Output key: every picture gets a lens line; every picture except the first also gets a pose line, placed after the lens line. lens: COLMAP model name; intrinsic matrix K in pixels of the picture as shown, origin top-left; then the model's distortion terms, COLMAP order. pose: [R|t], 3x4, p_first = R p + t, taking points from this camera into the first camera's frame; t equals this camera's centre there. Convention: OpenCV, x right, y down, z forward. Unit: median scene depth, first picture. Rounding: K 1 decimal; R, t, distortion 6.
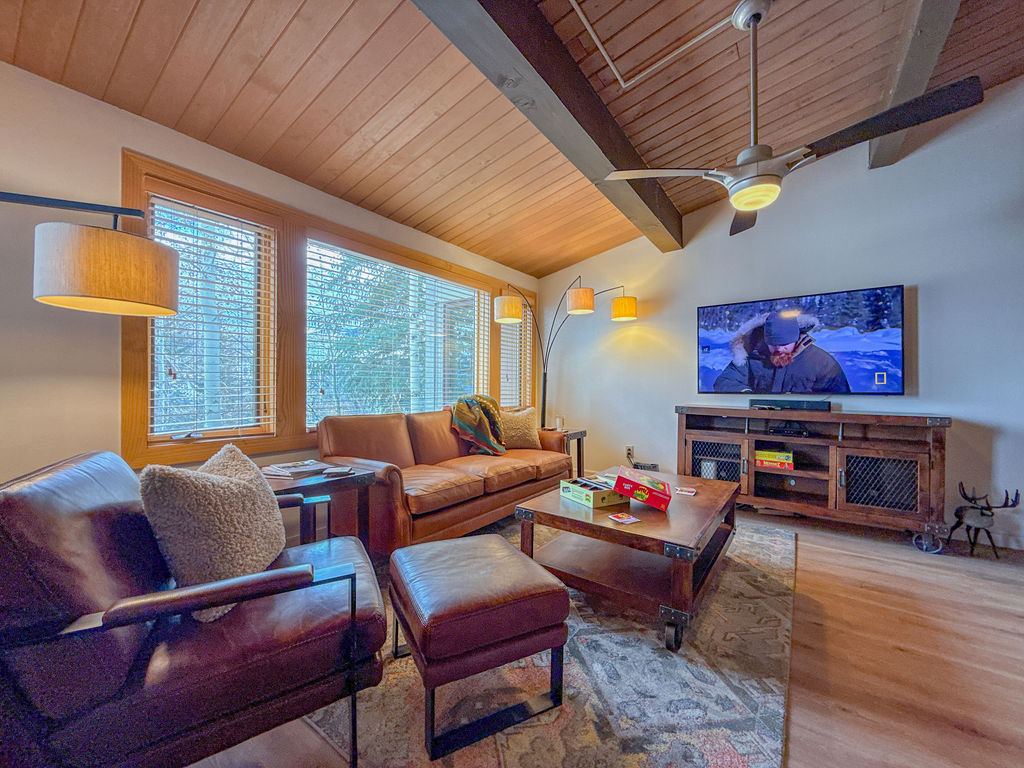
lens RADIAL K [[406.3, 0, 513.0], [0, 406.3, 386.3], [0, 0, 1]] dist [-0.000471, -0.000089]
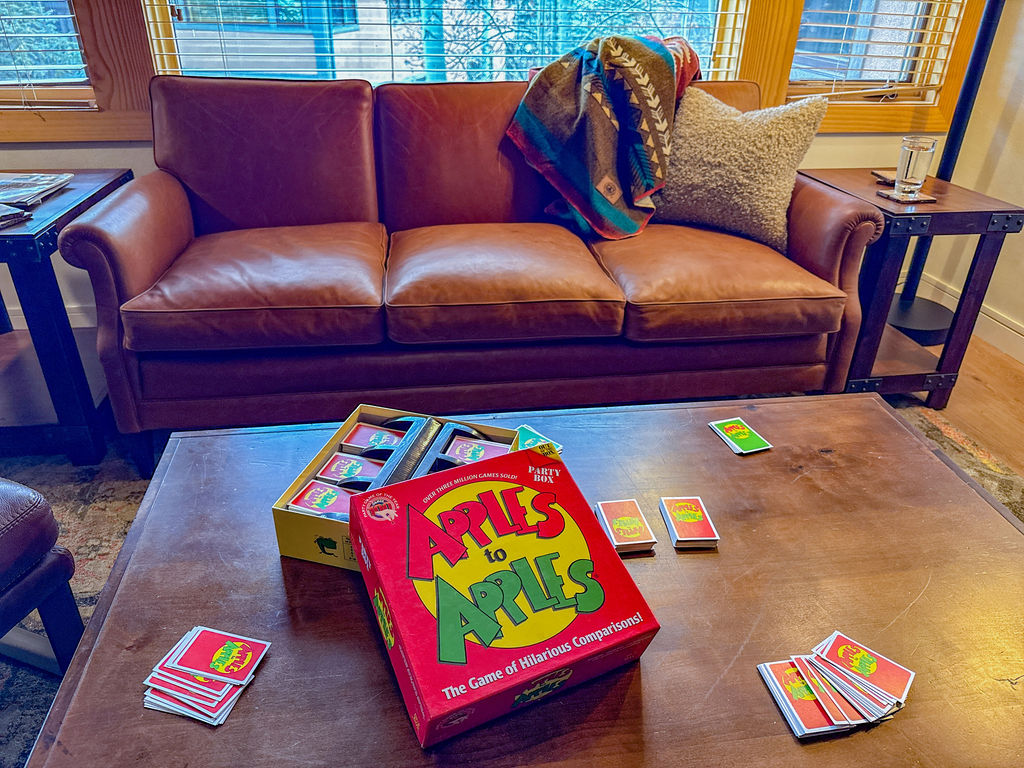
lens RADIAL K [[727.2, 0, 512.0], [0, 727.2, 384.0], [0, 0, 1]] dist [0.095918, -0.145038]
pose [[0.688838, 0.357426, -0.630674, 0.534451], [-0.020348, 0.879187, 0.476042, -0.023285], [0.724630, -0.315083, 0.612890, 0.811935]]
